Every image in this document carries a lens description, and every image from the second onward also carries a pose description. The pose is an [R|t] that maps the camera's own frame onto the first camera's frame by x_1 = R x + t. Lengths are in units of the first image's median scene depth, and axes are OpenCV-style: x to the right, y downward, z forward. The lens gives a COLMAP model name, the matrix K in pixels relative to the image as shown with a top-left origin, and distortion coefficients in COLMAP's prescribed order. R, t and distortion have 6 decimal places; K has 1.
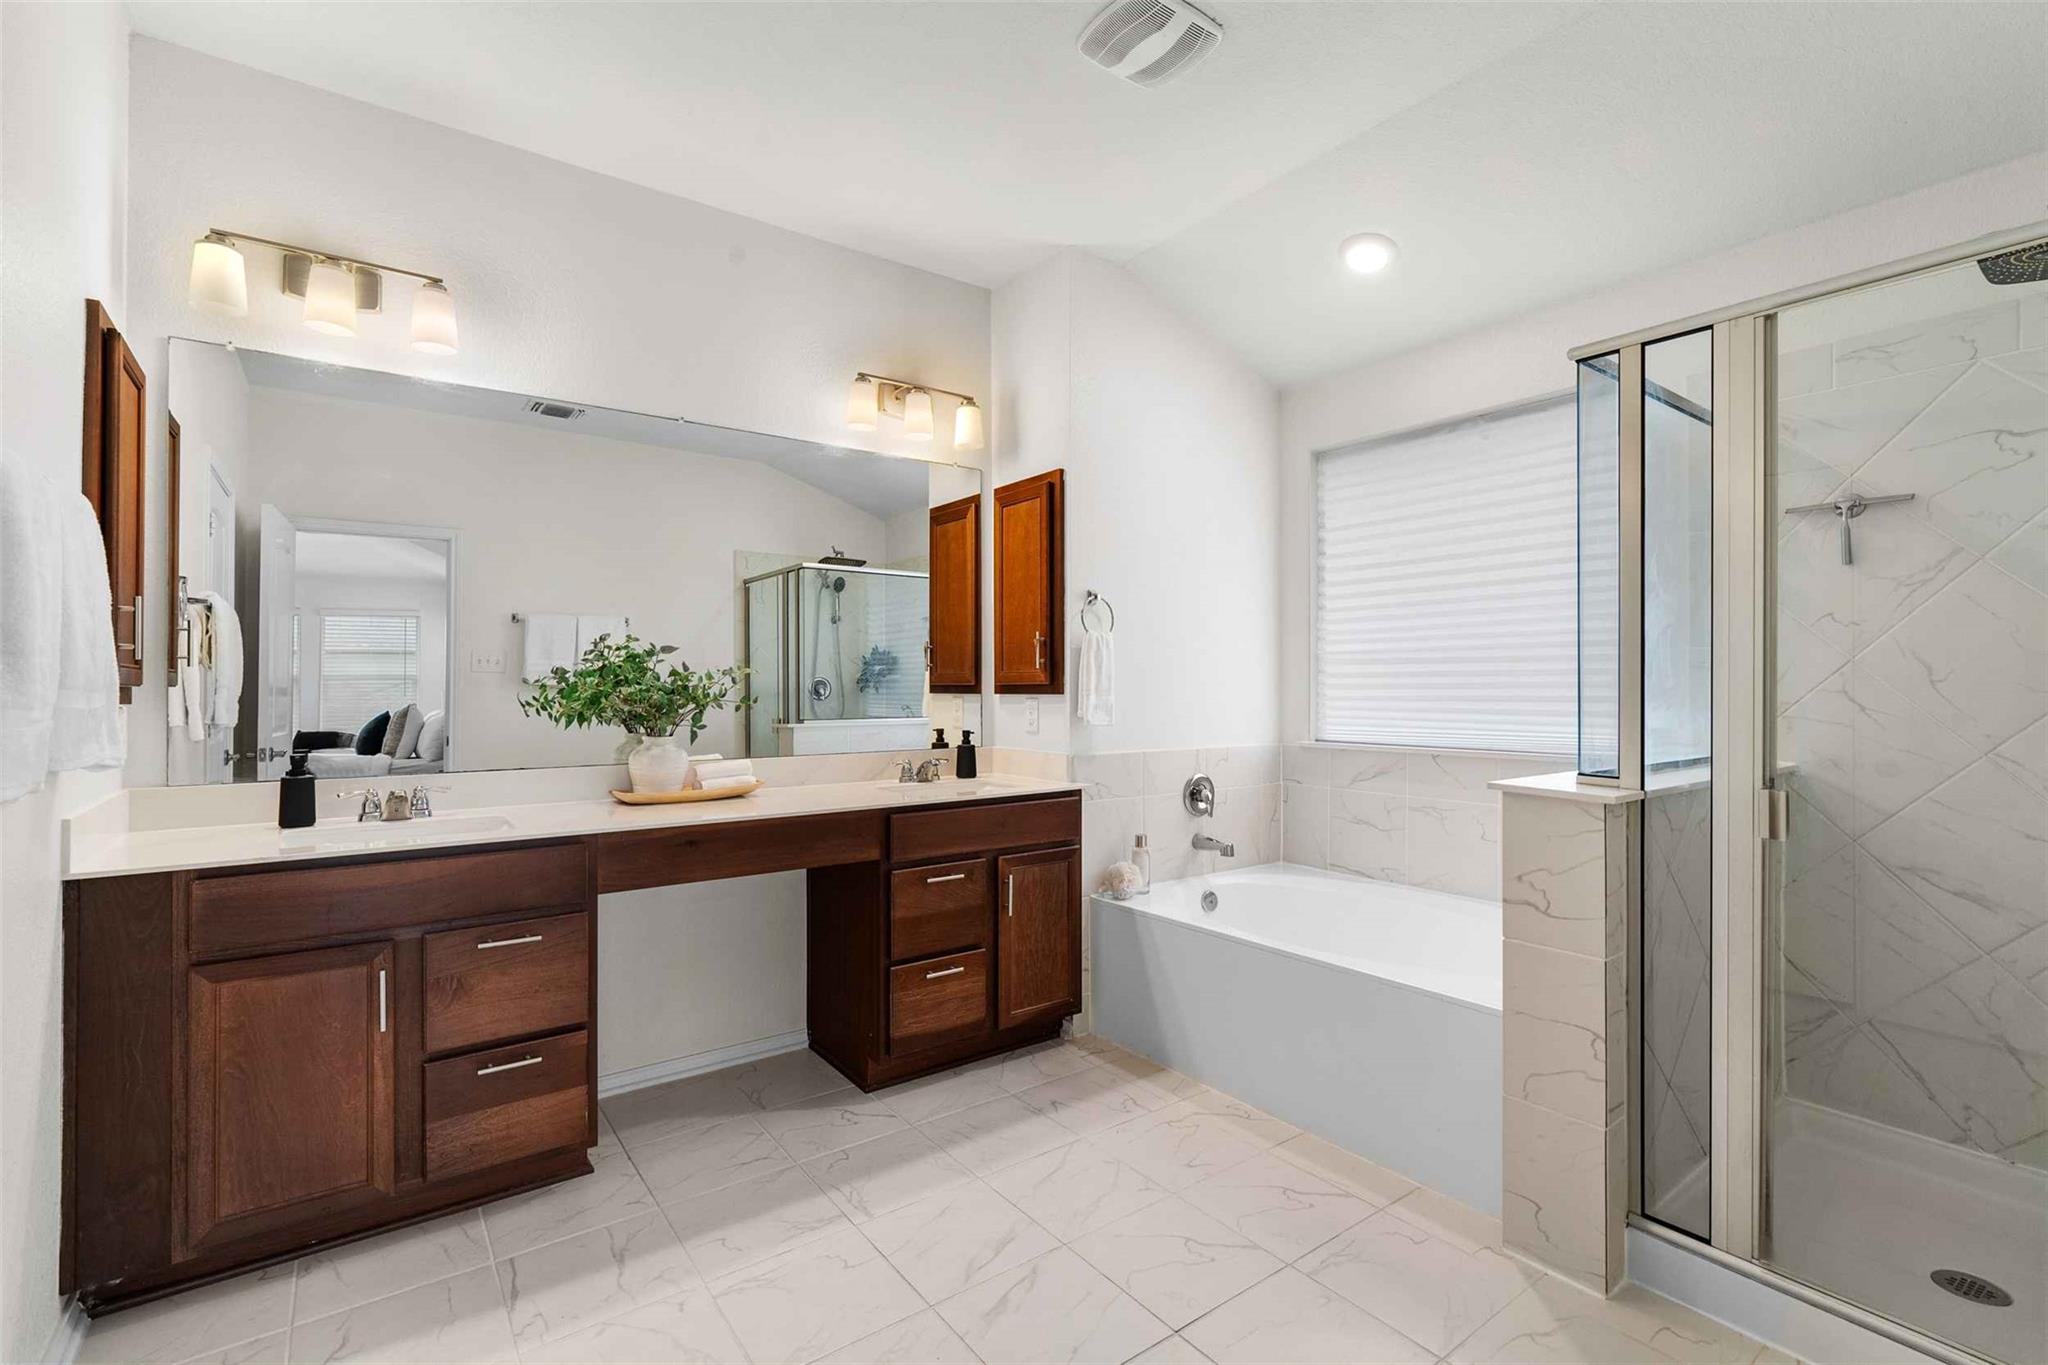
lens RADIAL K [[918.3, 0, 1017.9], [0, 918.3, 682.4], [0, 0, 1]] dist [-0.005715, 0.002282]
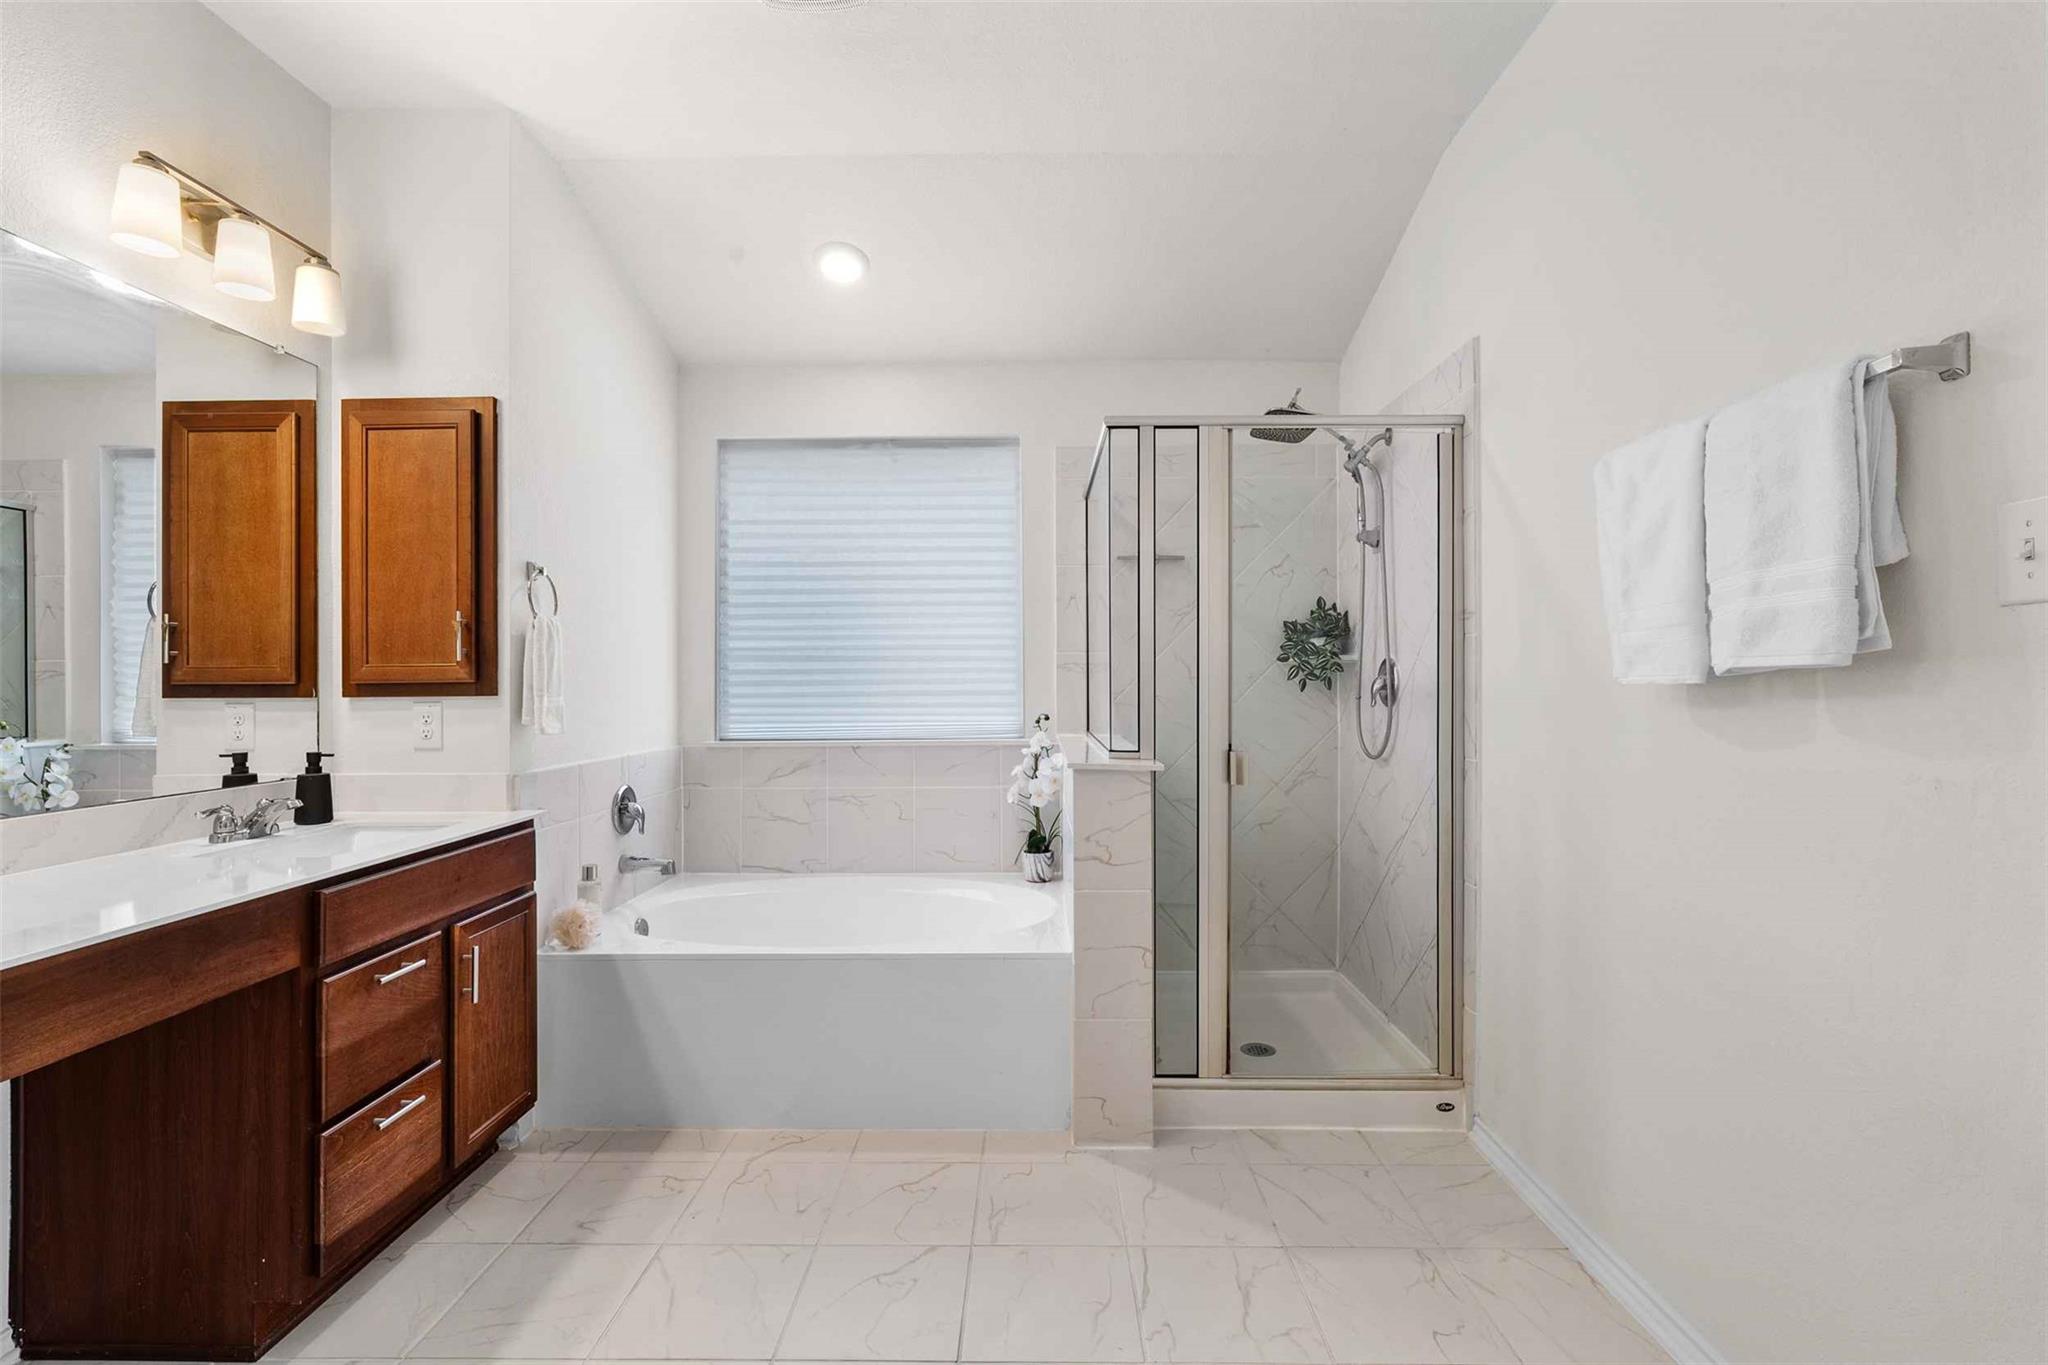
lens RADIAL K [[918.3, 0, 1024.2], [0, 918.3, 678.7], [0, 0, 1]] dist [-0.005715, 0.002282]
pose [[0.604054, -0.001712, 0.796942, -0.289438], [0.002388, 0.999997, 0.000338, -0.000472], [-0.796940, 0.001699, 0.604056, 0.196920]]
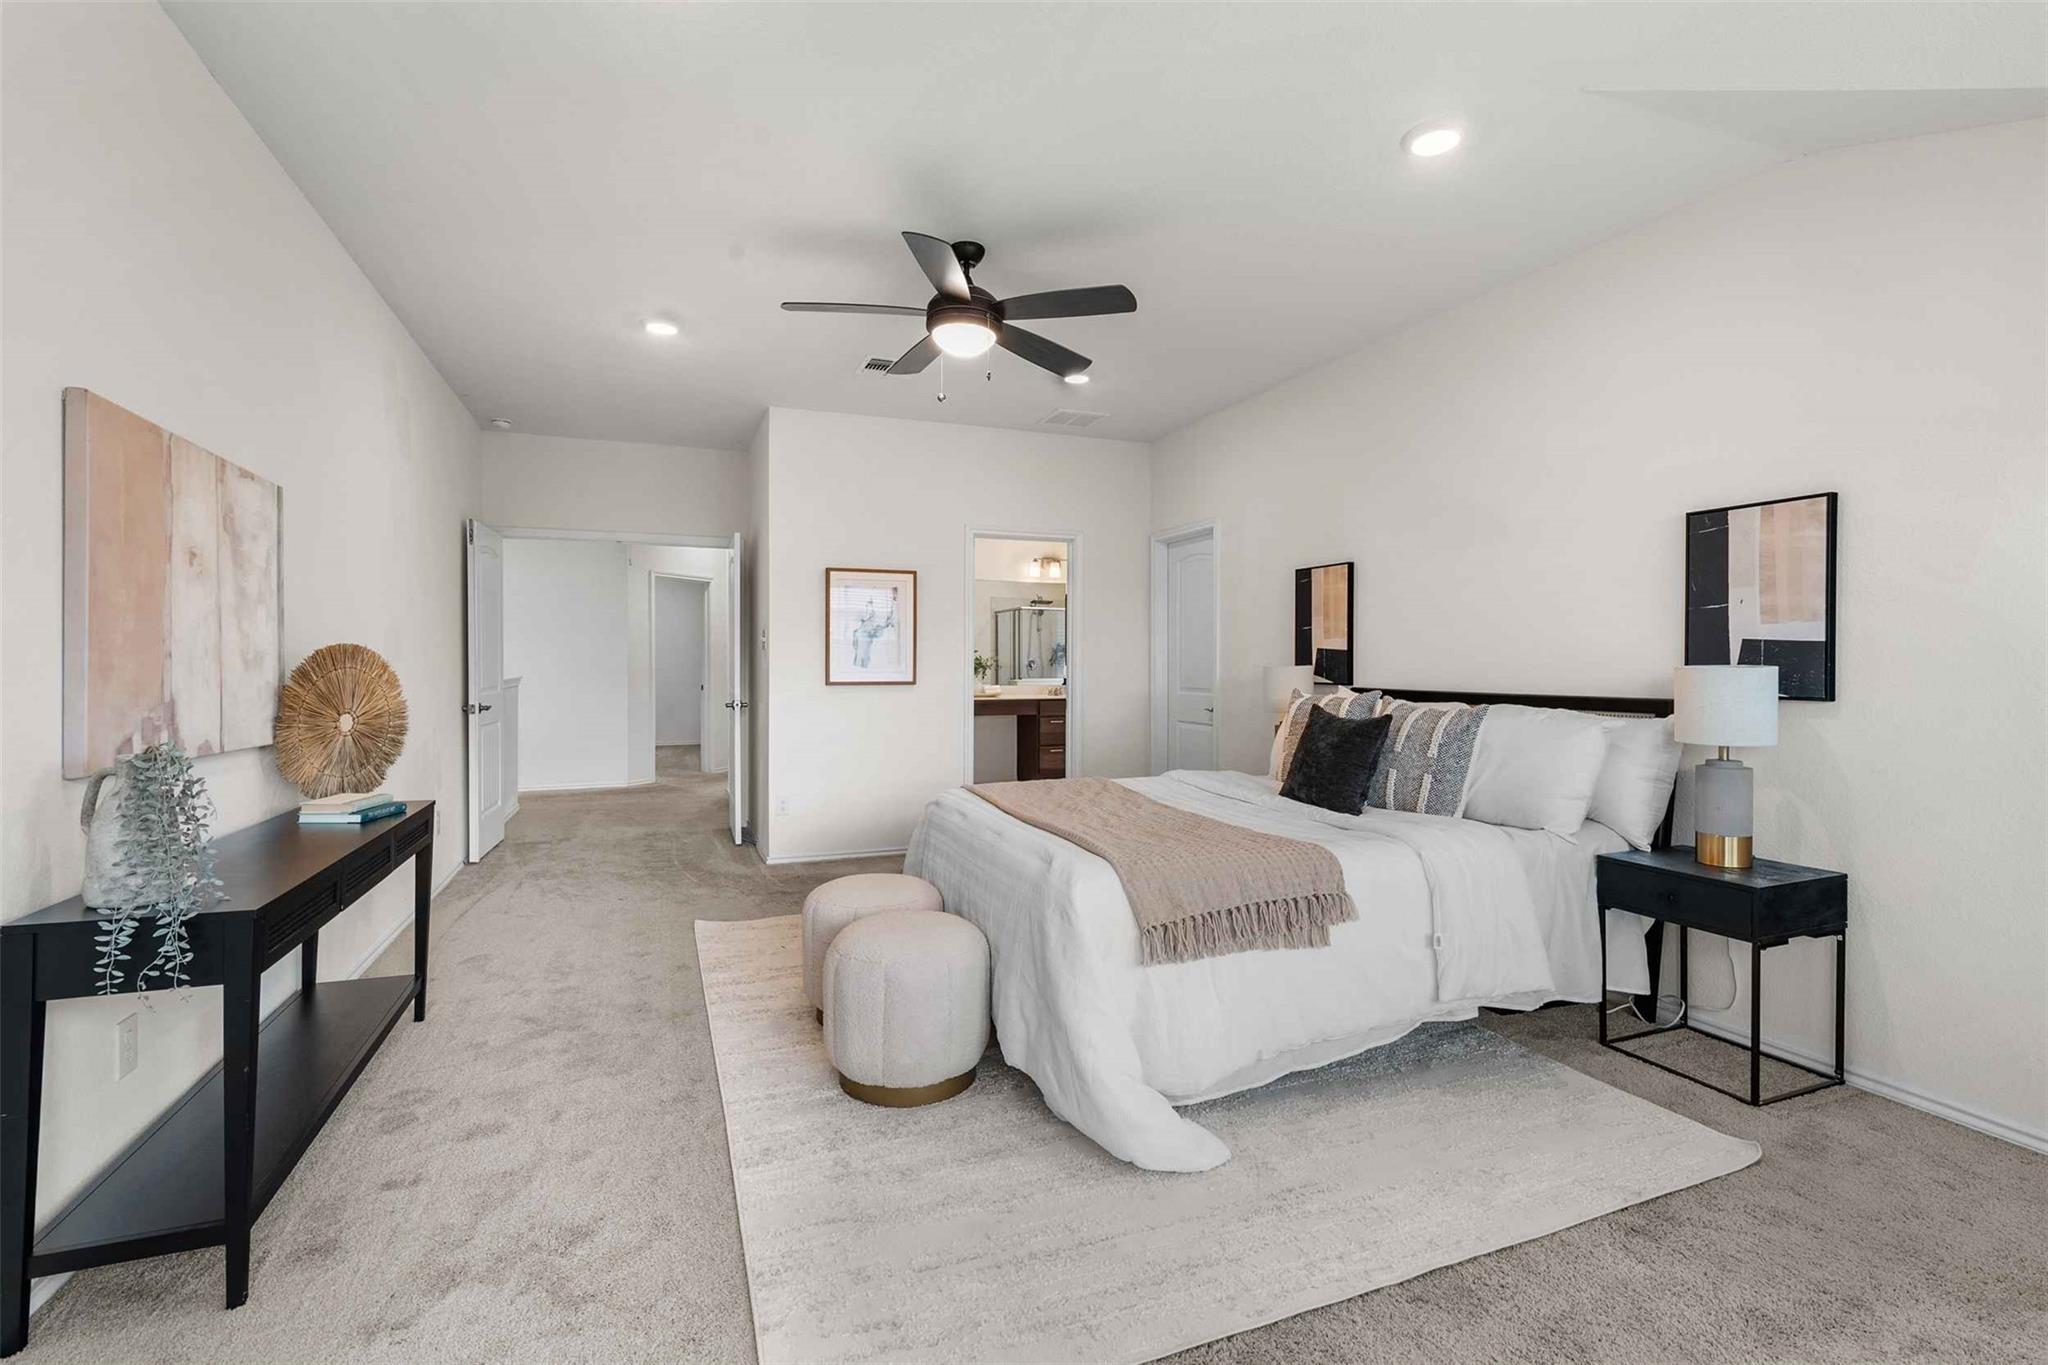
lens RADIAL K [[918.3, 0, 1023.5], [0, 918.3, 670.7], [0, 0, 1]] dist [-0.005715, 0.002282]
pose [[0.968120, -0.002956, -0.250468, 0.545773], [0.005452, 0.999942, 0.009275, 0.003860], [0.250426, -0.010345, 0.968080, -1.918794]]
